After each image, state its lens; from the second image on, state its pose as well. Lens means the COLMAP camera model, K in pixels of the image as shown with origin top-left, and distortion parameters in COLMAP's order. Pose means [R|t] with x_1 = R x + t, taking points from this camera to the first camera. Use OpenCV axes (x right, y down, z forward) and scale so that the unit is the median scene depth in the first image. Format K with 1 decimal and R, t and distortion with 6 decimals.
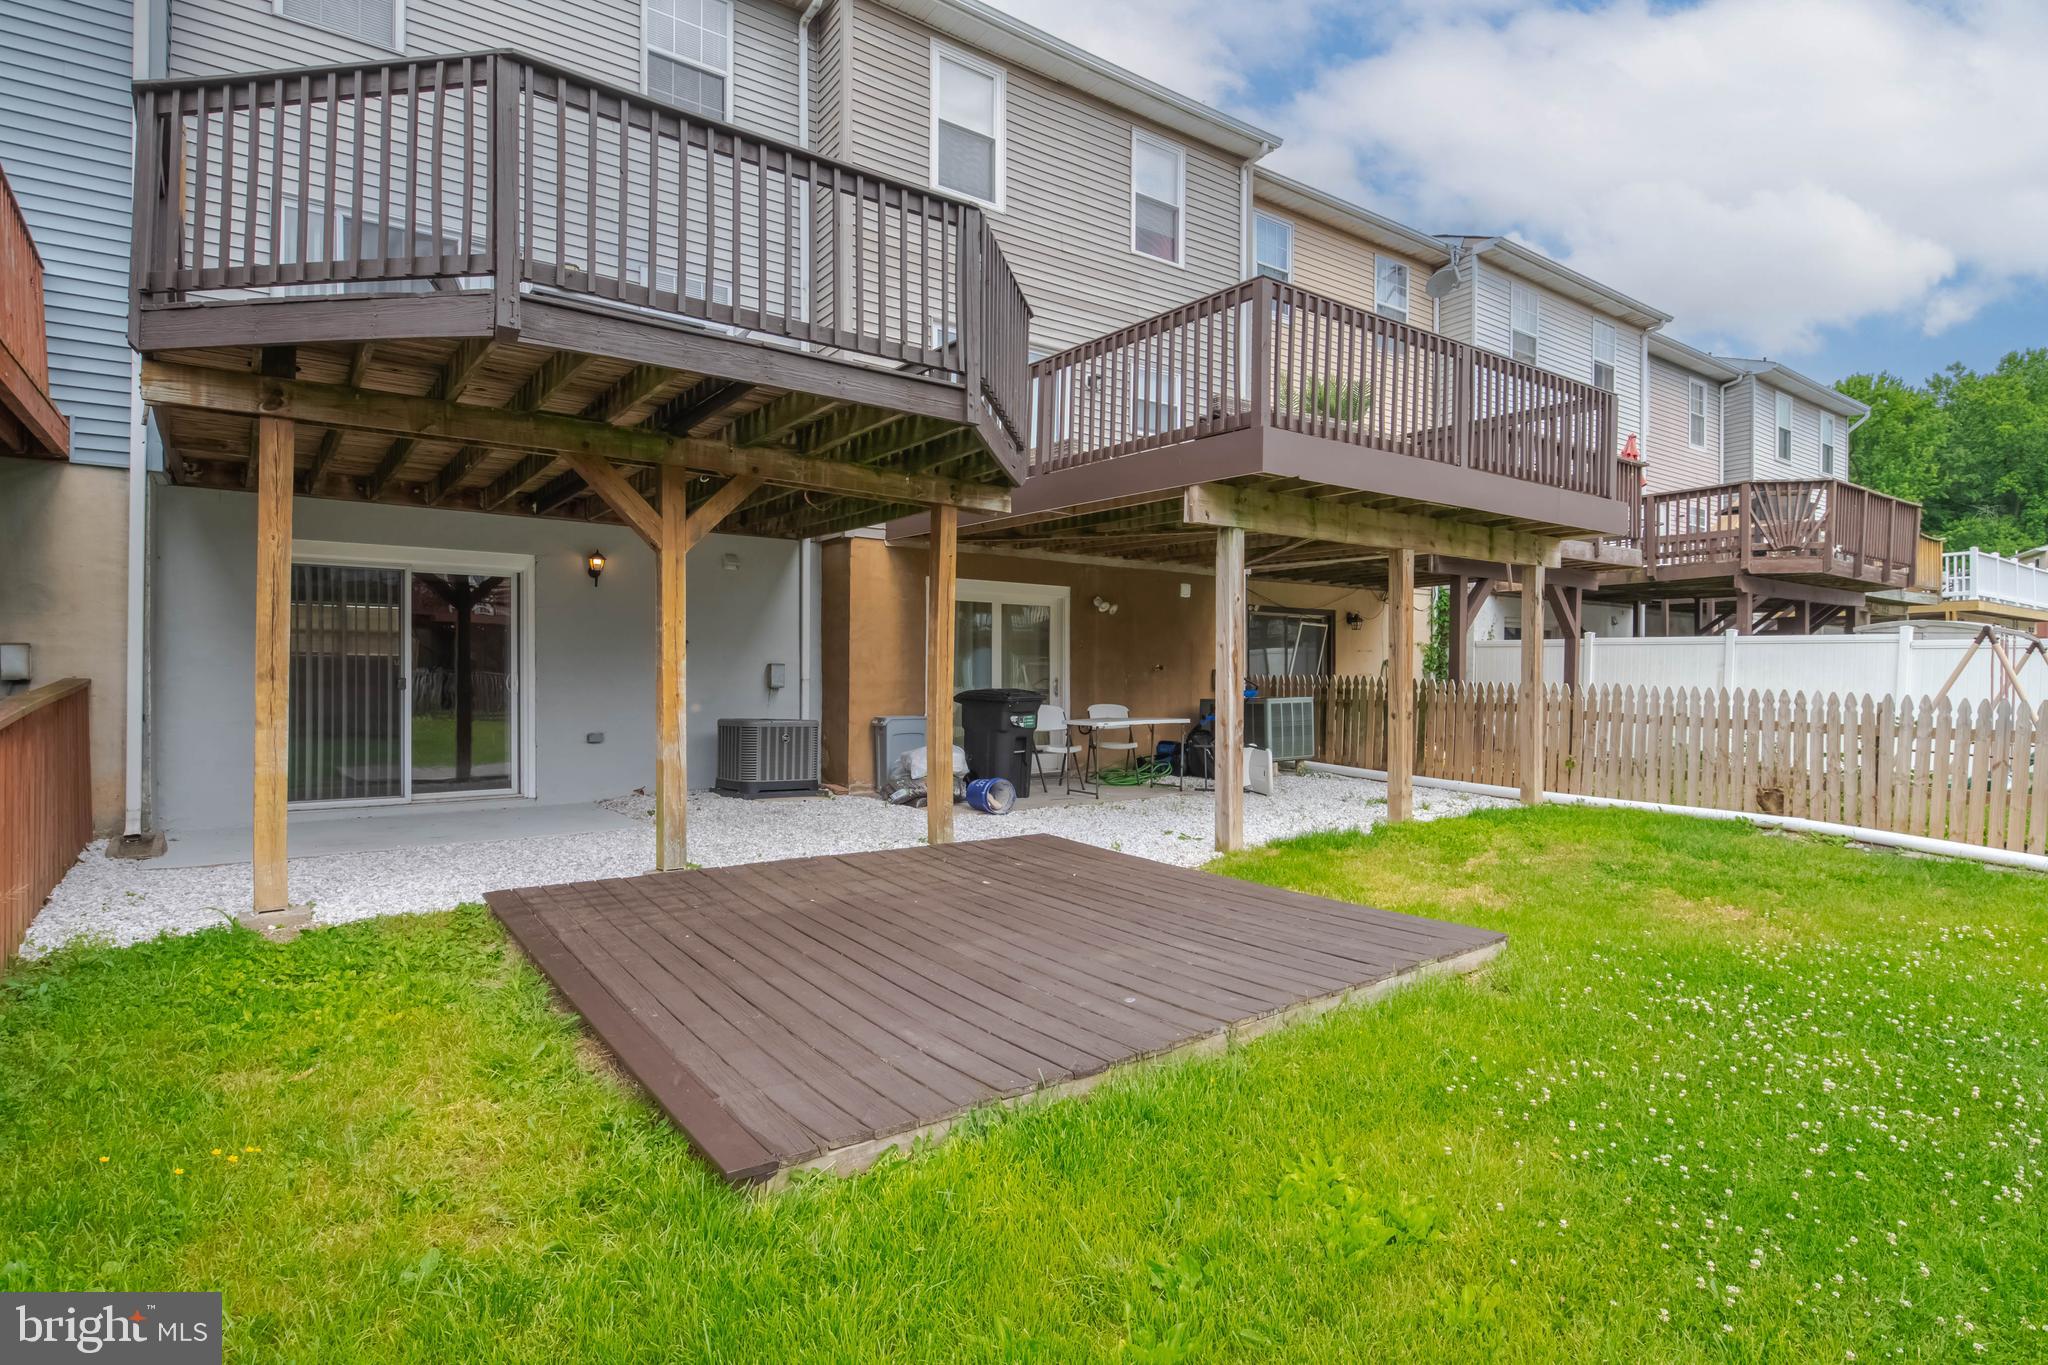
lens RADIAL K [[1083.0, 0, 1027.9], [0, 1083.0, 688.5], [0, 0, 1]] dist [0.002152, -0.002045]
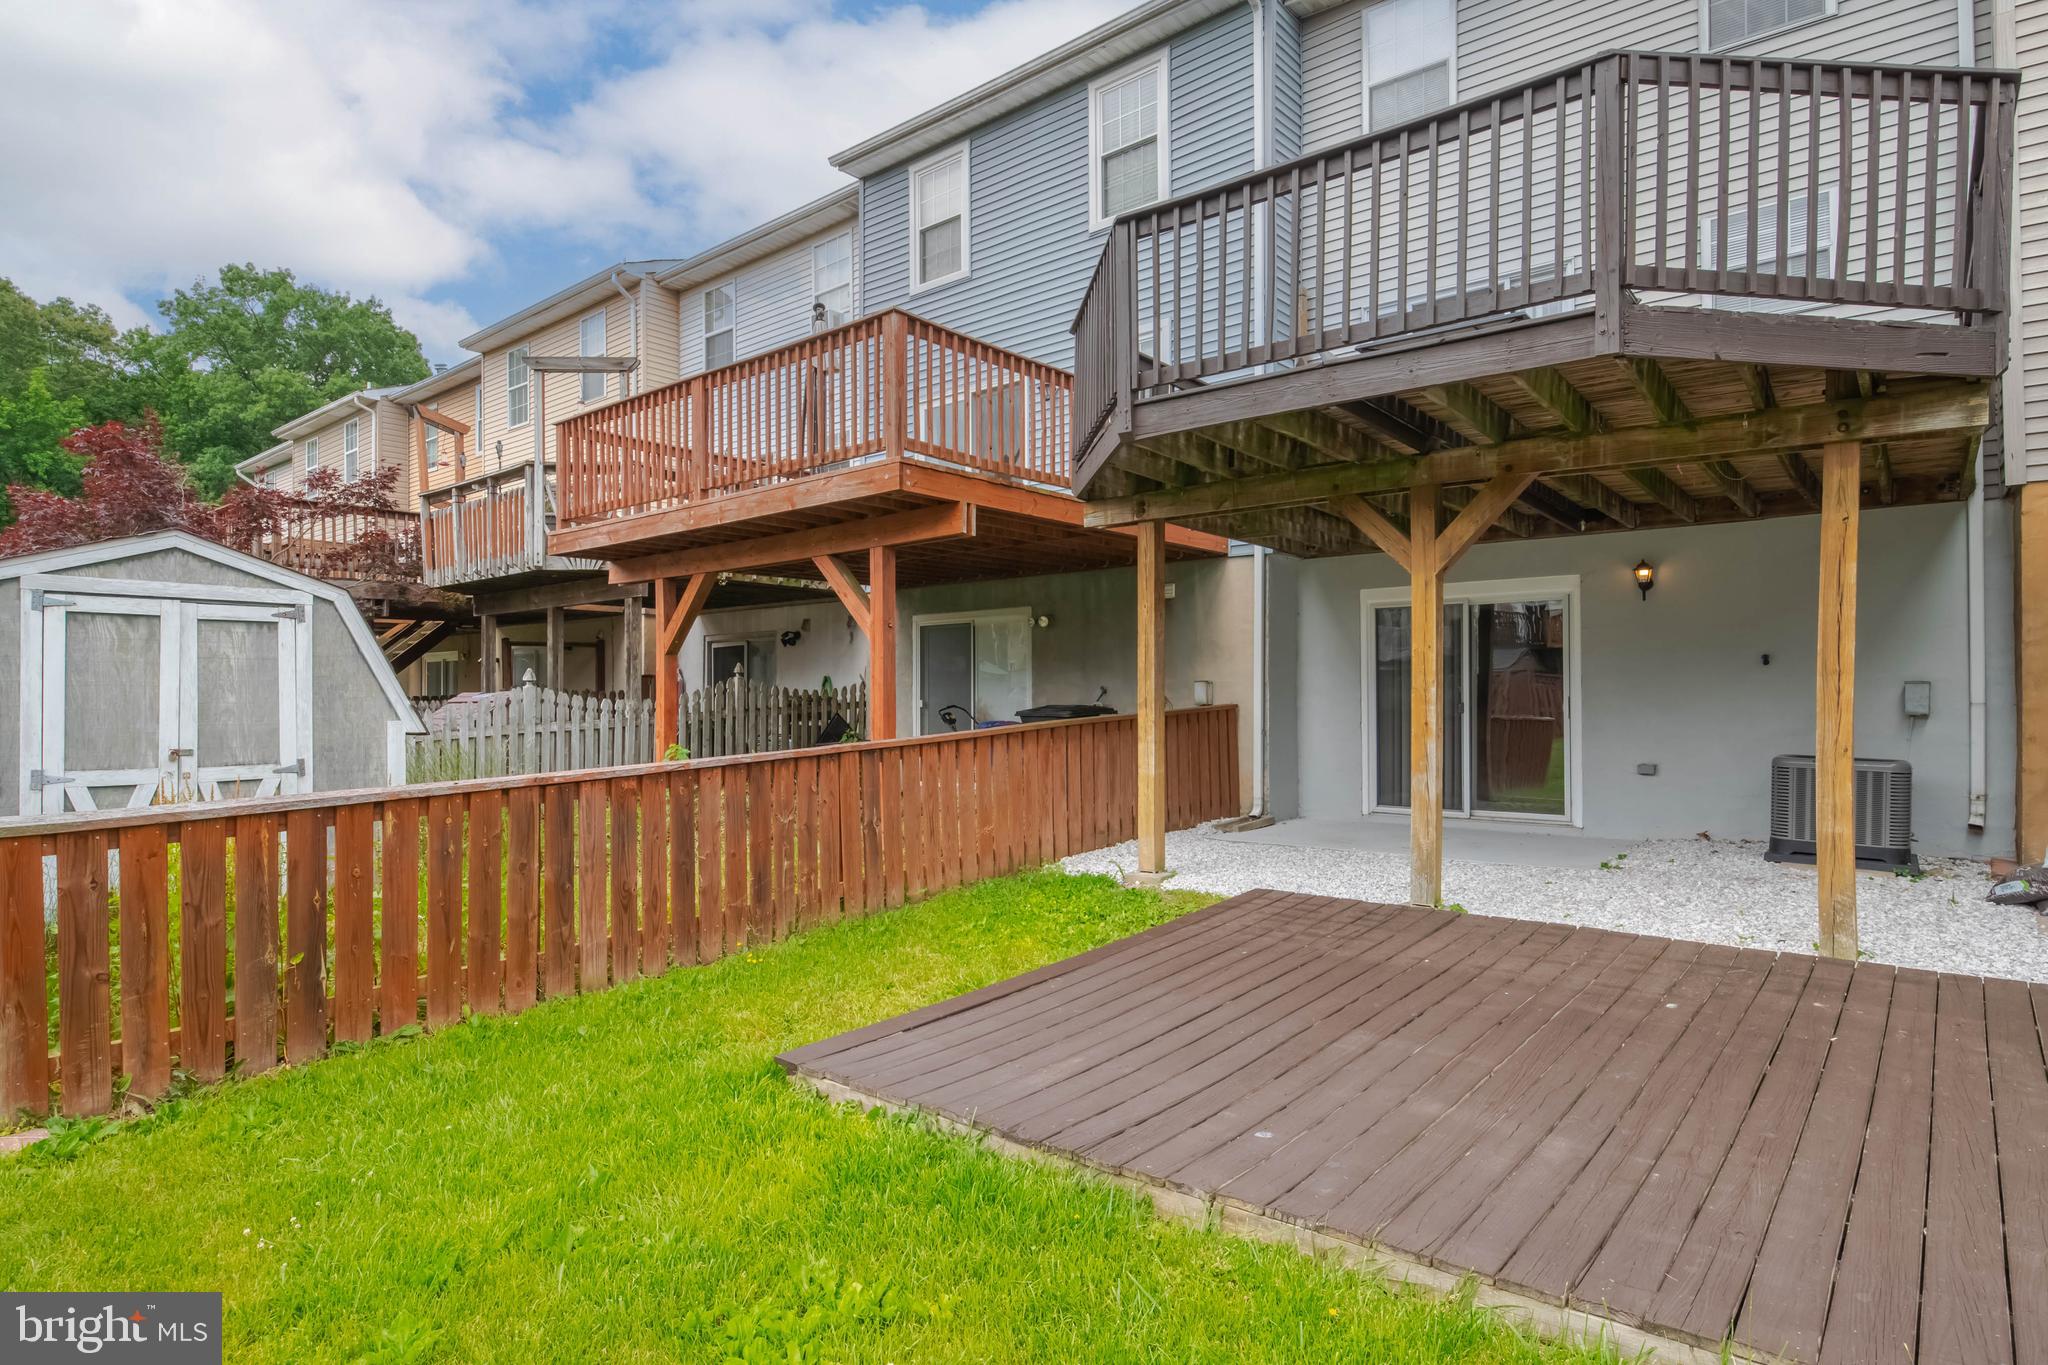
lens RADIAL K [[1083.0, 0, 1011.8], [0, 1083.0, 682.0], [0, 0, 1]] dist [0.002152, -0.002045]
pose [[0.219575, -0.016568, -0.975455, 0.384911], [-0.003966, 0.999832, -0.017875, -0.008655], [0.975588, 0.007794, 0.219473, 0.312907]]
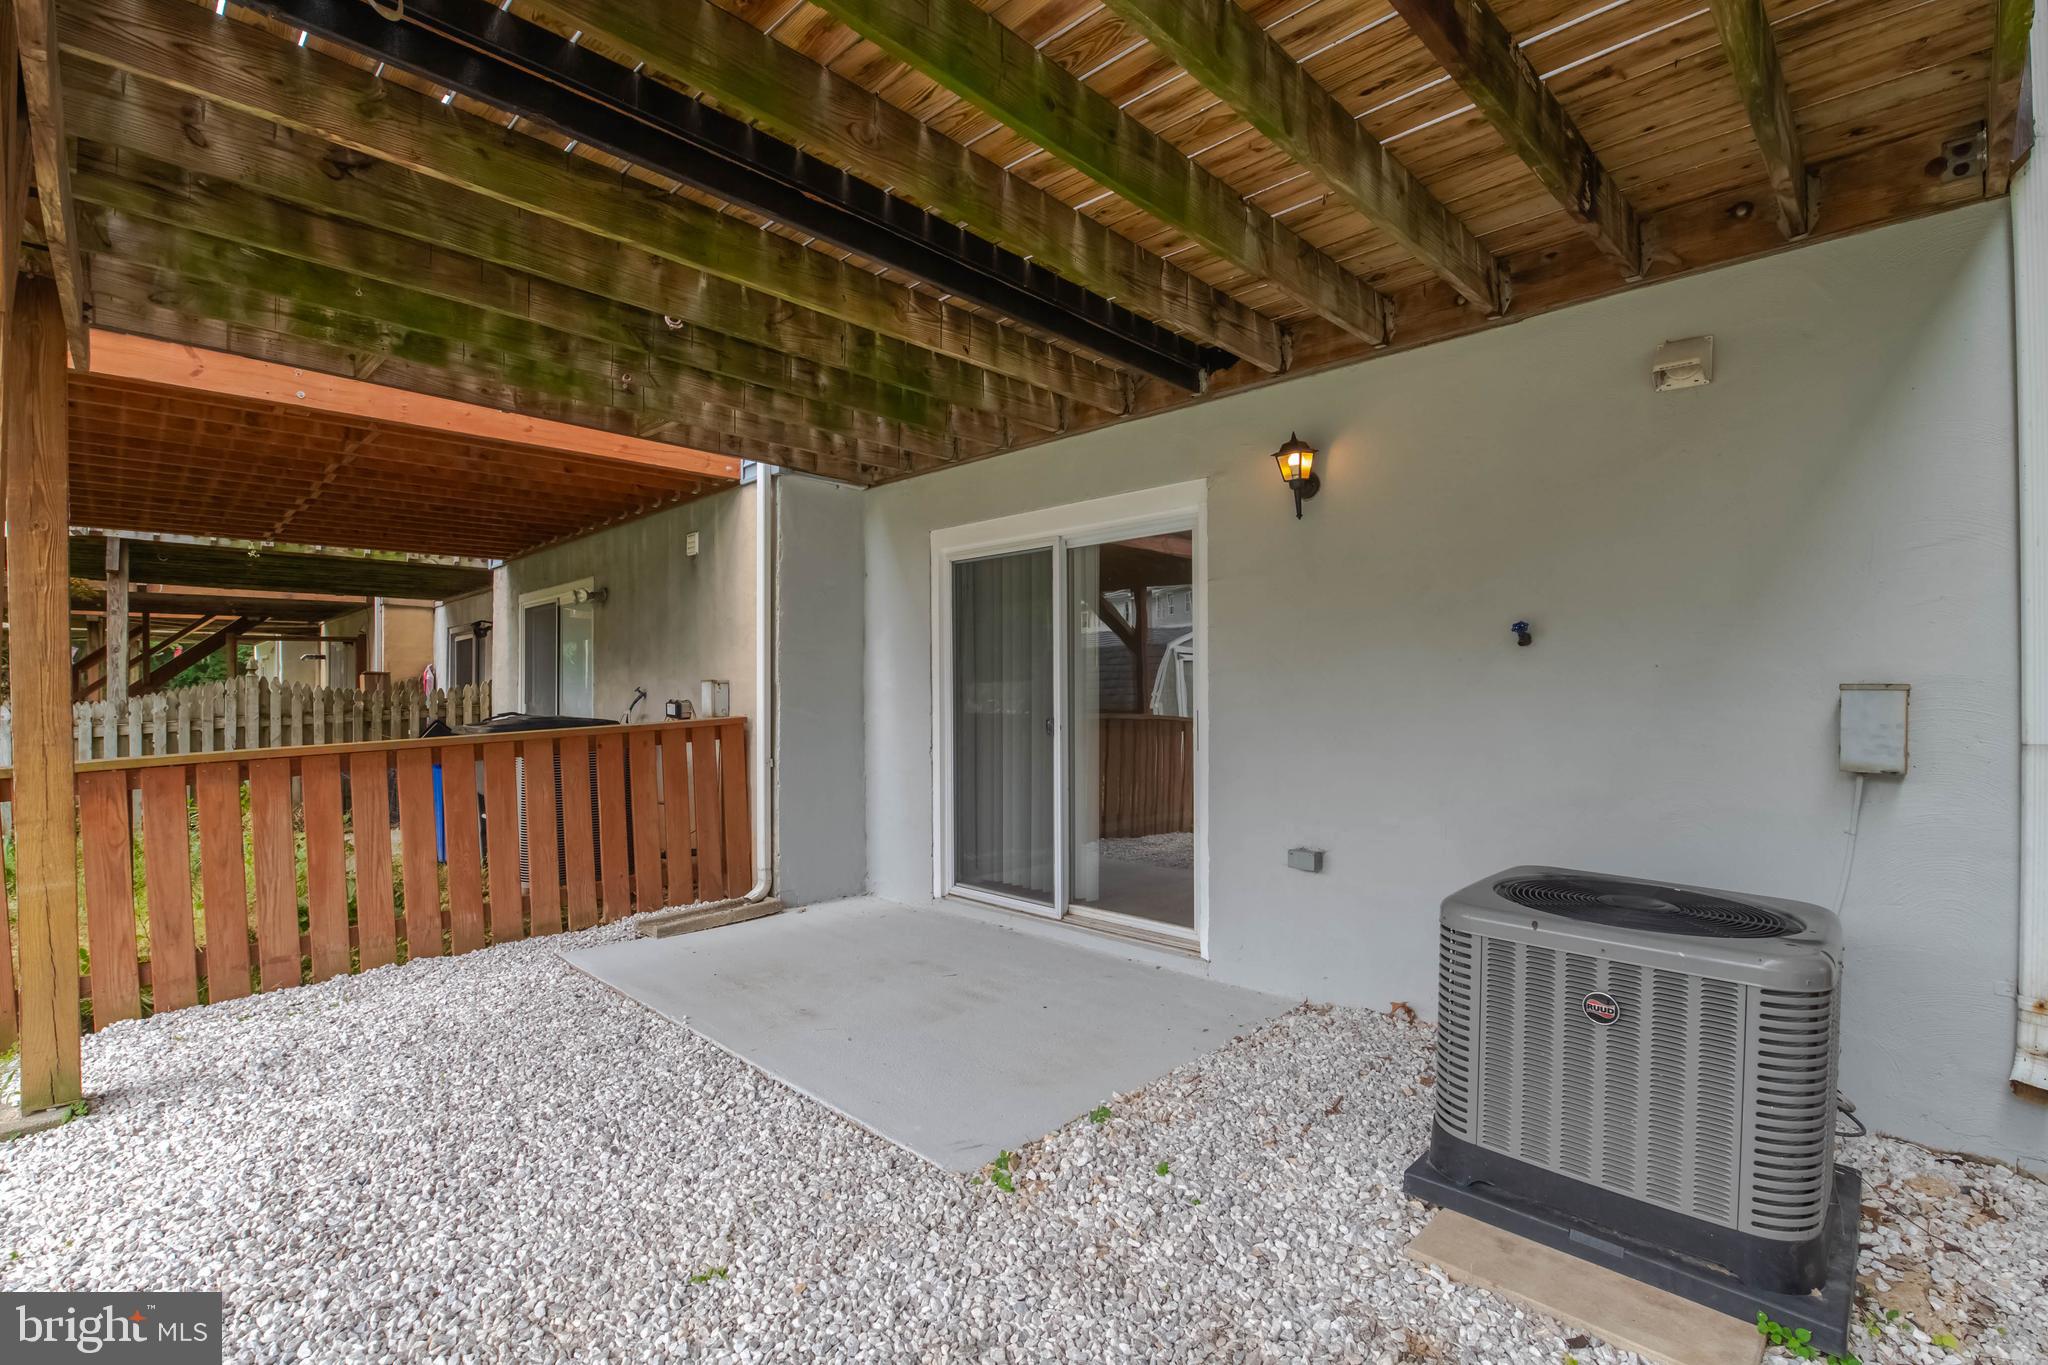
lens RADIAL K [[945.6, 0, 992.4], [0, 945.6, 682.4], [0, 0, 1]] dist [-0.008883, -0.004279]
pose [[0.131451, -0.010990, -0.991262, -0.036168], [-0.003098, 0.999929, -0.011497, -0.023363], [0.991318, 0.004583, 0.131407, 0.881806]]
